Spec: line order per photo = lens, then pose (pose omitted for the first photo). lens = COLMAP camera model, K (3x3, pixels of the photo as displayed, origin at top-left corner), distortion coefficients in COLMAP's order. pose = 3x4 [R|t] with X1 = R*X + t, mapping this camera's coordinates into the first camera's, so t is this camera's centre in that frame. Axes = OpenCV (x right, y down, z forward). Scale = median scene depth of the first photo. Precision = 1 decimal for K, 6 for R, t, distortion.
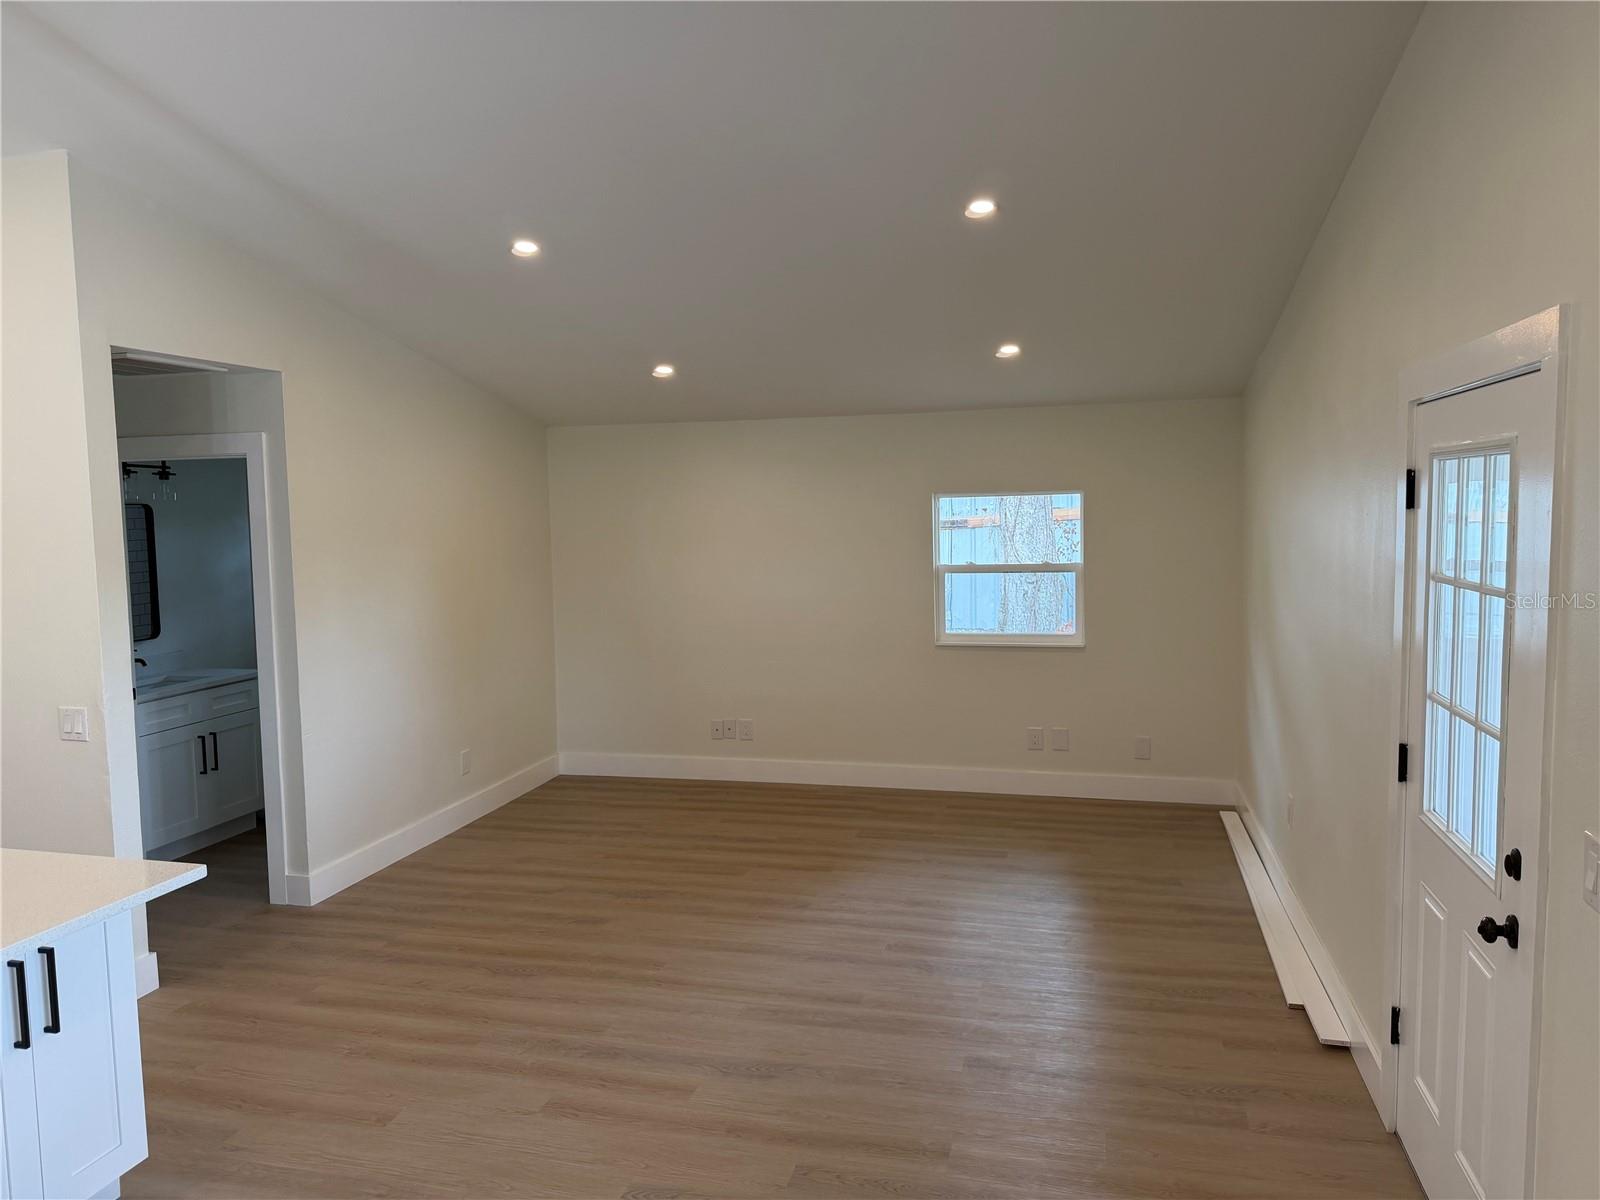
lens RADIAL K [[1120.0, 0, 800.0], [0, 1120.0, 600.0], [0, 0, 1]] dist [0.121222, -0.163953]
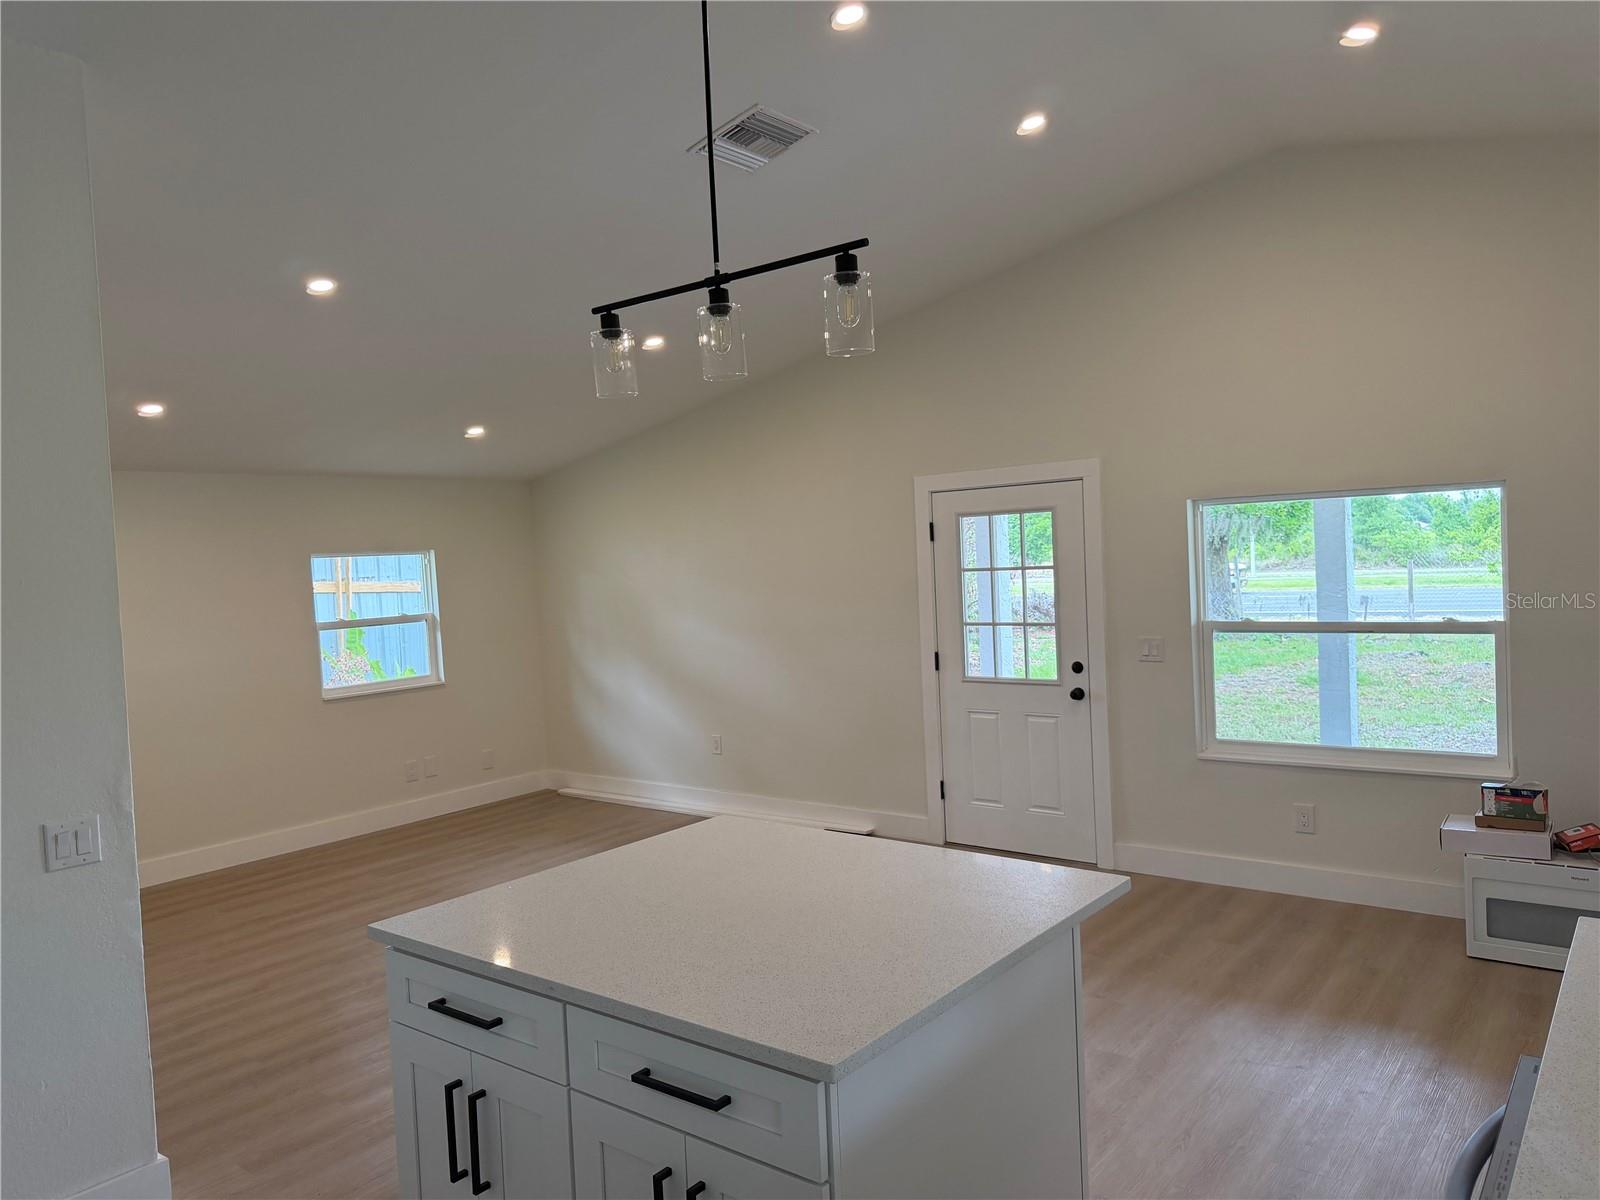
lens RADIAL K [[1120.0, 0, 800.0], [0, 1120.0, 600.0], [0, 0, 1]] dist [0.121222, -0.163953]
pose [[0.398932, -0.032260, 0.916413, -0.696154], [0.114361, 0.993329, -0.014816, 0.015181], [-0.909821, 0.110713, 0.399960, 0.186536]]
